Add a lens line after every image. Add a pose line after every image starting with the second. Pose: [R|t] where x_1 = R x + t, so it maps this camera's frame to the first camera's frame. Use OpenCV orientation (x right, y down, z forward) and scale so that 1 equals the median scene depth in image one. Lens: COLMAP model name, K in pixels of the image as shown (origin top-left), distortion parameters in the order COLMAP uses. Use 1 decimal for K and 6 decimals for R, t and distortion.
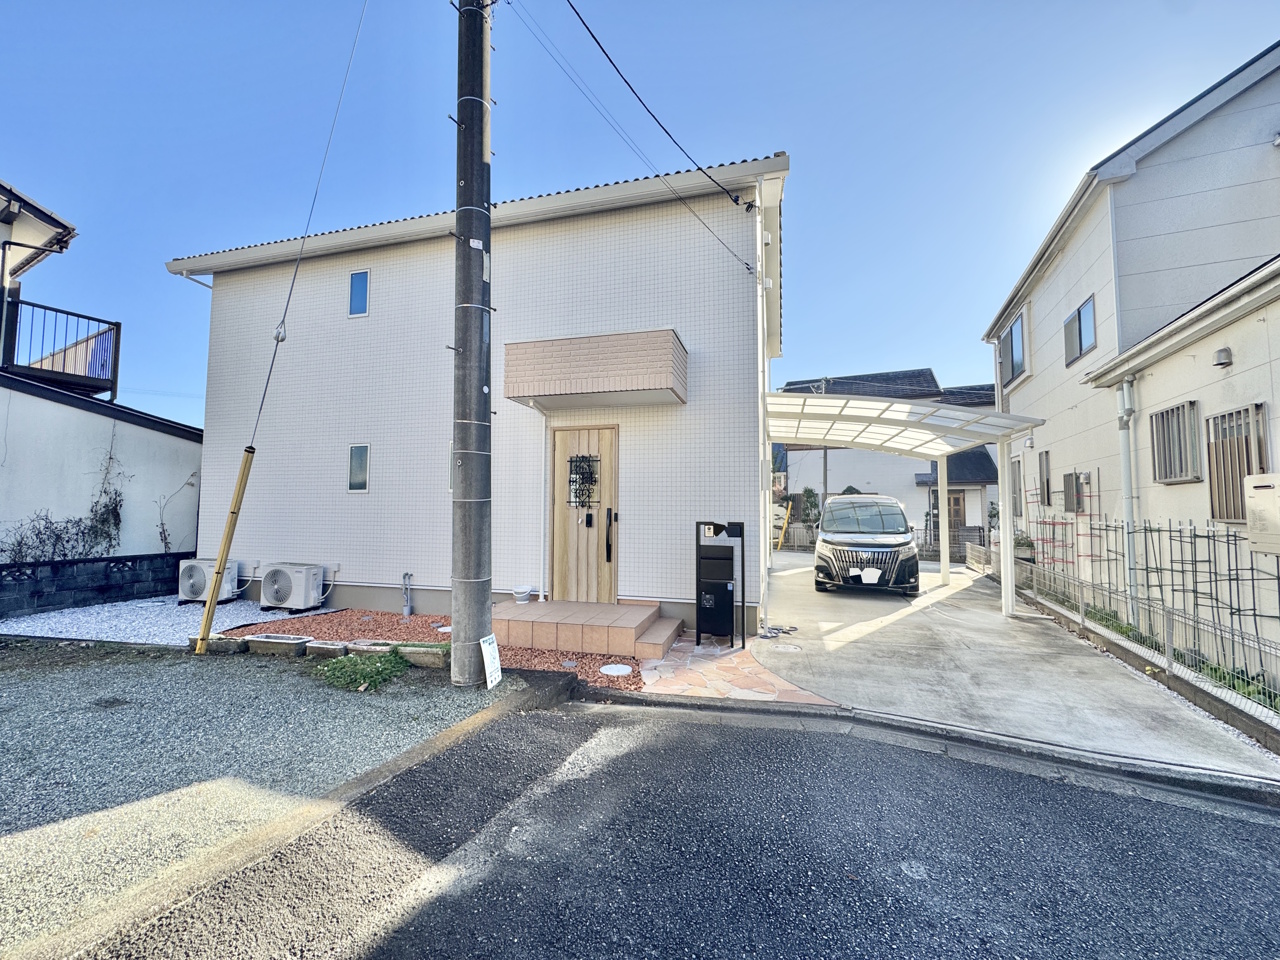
lens RADIAL K [[508.9, 0, 635.7], [0, 508.9, 480.6], [0, 0, 1]] dist [-0.006037, 0.001090]
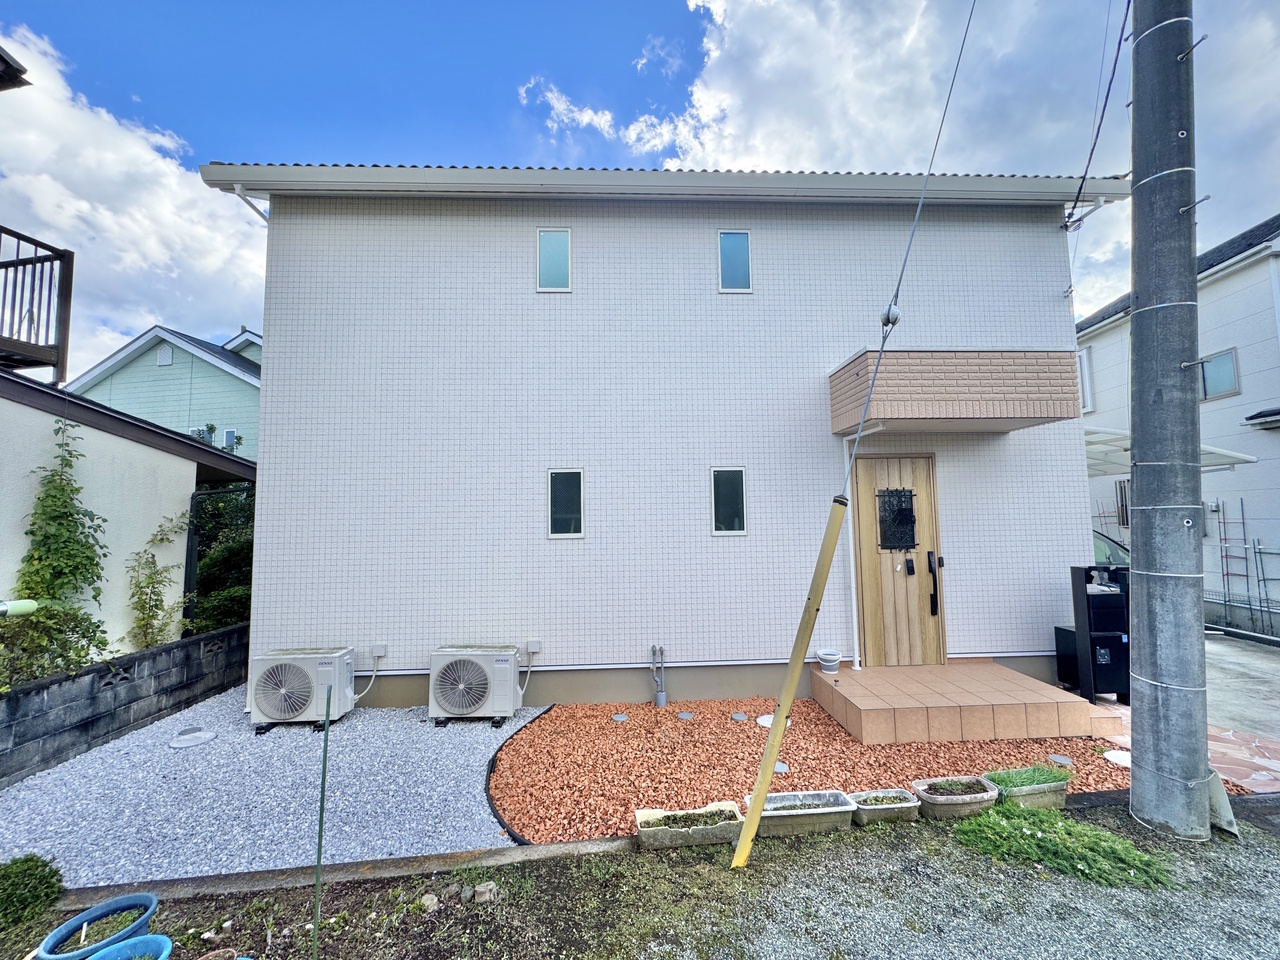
lens RADIAL K [[508.9, 0, 641.3], [0, 508.9, 479.9], [0, 0, 1]] dist [-0.006037, 0.001090]
pose [[0.951451, 0.005742, 0.307748, -0.689827], [0.000982, 0.999764, -0.021690, -0.042693], [-0.307800, 0.020939, 0.951221, 0.300343]]
